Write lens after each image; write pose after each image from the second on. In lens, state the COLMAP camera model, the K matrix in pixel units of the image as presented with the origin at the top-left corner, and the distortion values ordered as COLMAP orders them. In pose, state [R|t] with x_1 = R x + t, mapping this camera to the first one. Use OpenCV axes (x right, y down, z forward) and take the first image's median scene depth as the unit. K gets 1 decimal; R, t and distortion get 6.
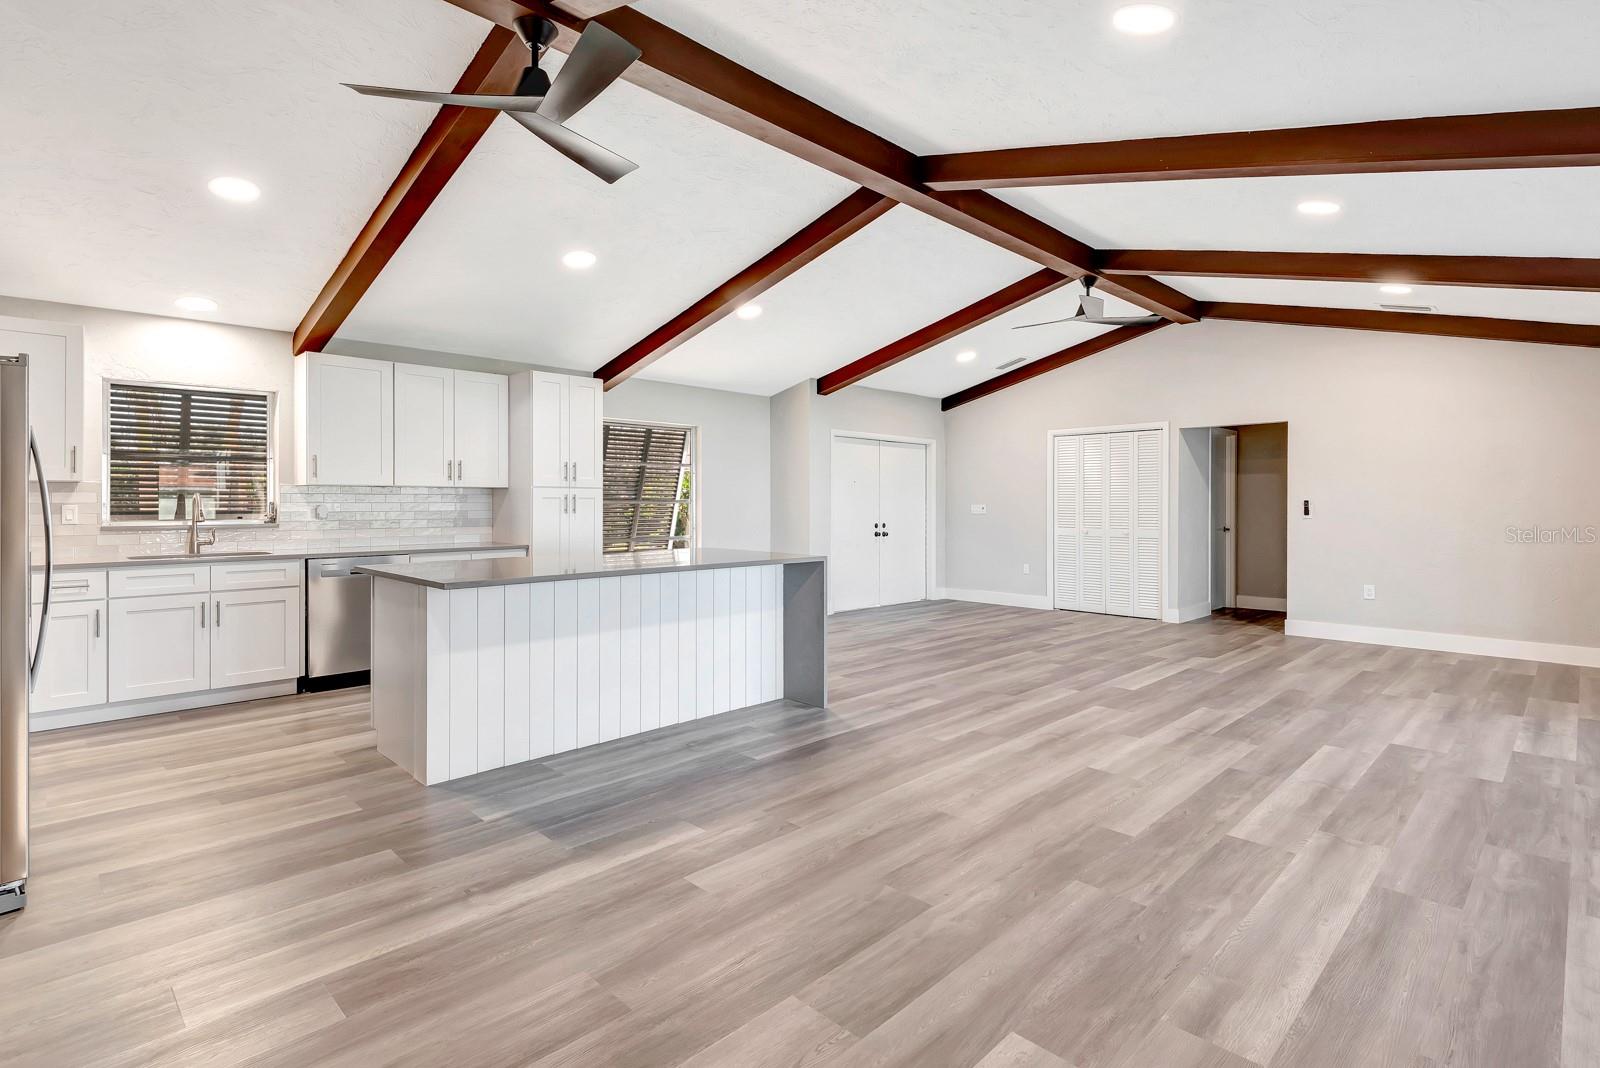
lens RADIAL K [[751.3, 0, 806.5], [0, 751.3, 514.0], [0, 0, 1]] dist [0.004529, -0.000614]
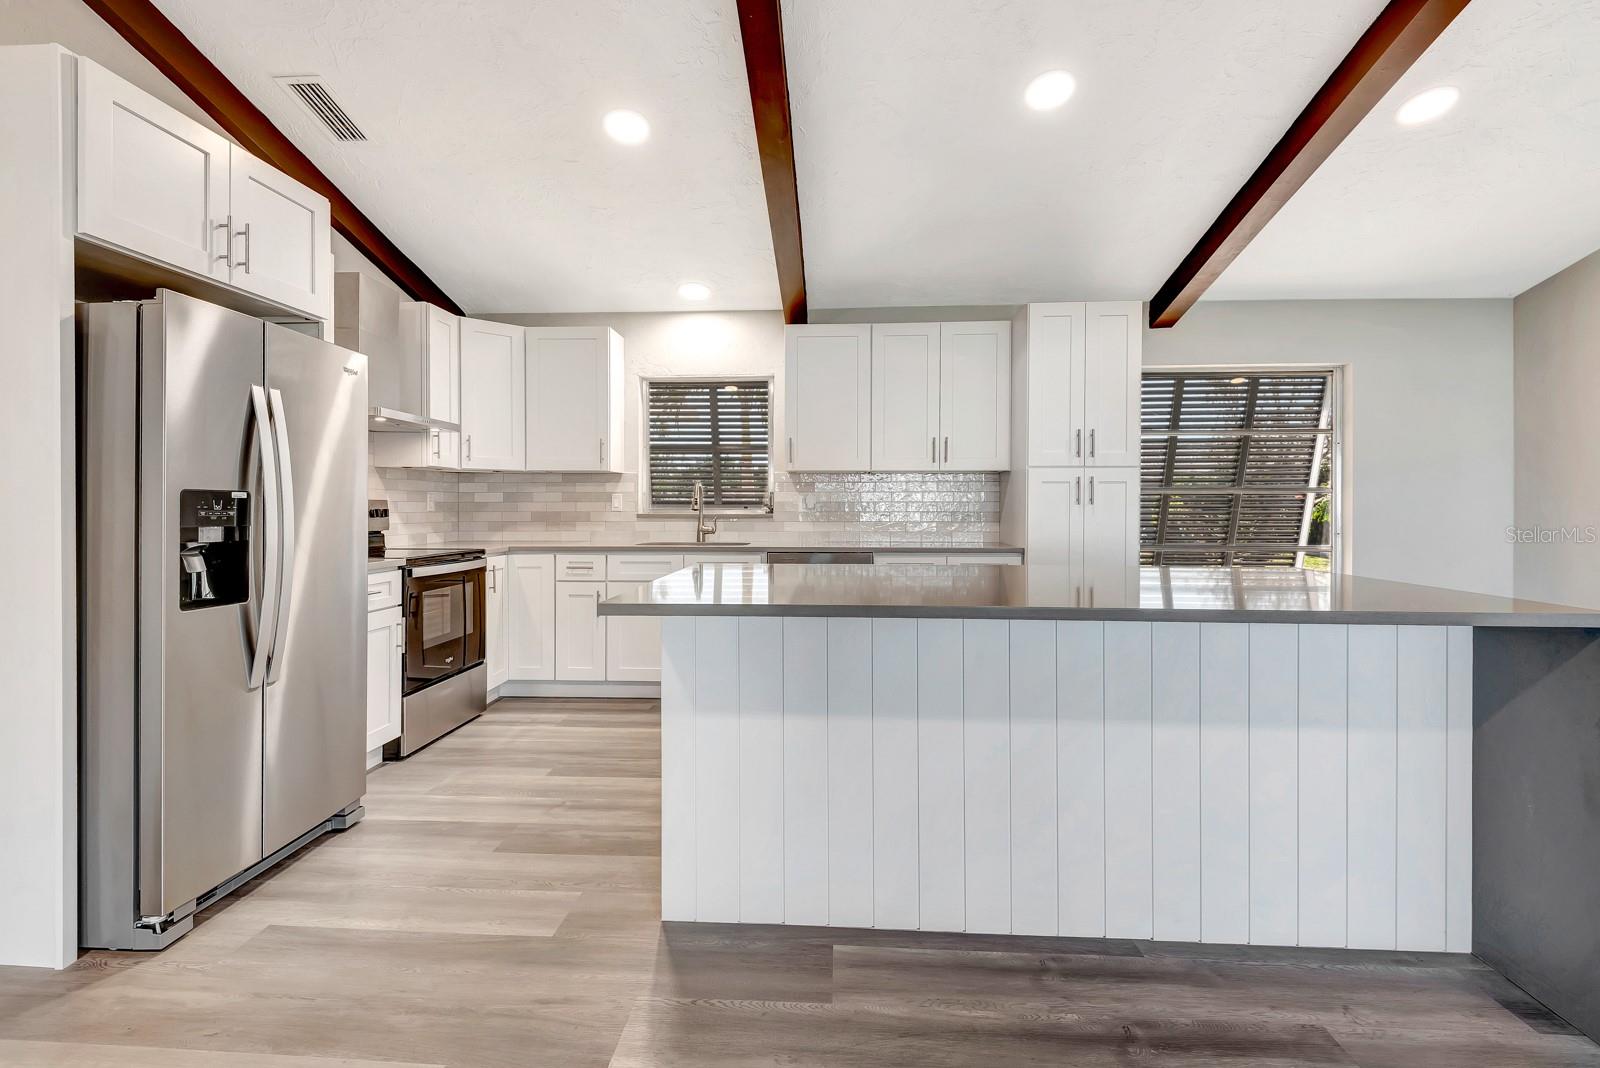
lens RADIAL K [[751.3, 0, 806.5], [0, 751.3, 514.0], [0, 0, 1]] dist [0.004529, -0.000614]
pose [[0.666397, 0.009876, -0.745531, 0.025876], [-0.012255, 0.999922, 0.002291, 0.009652], [0.745496, 0.007610, 0.666466, 0.385820]]
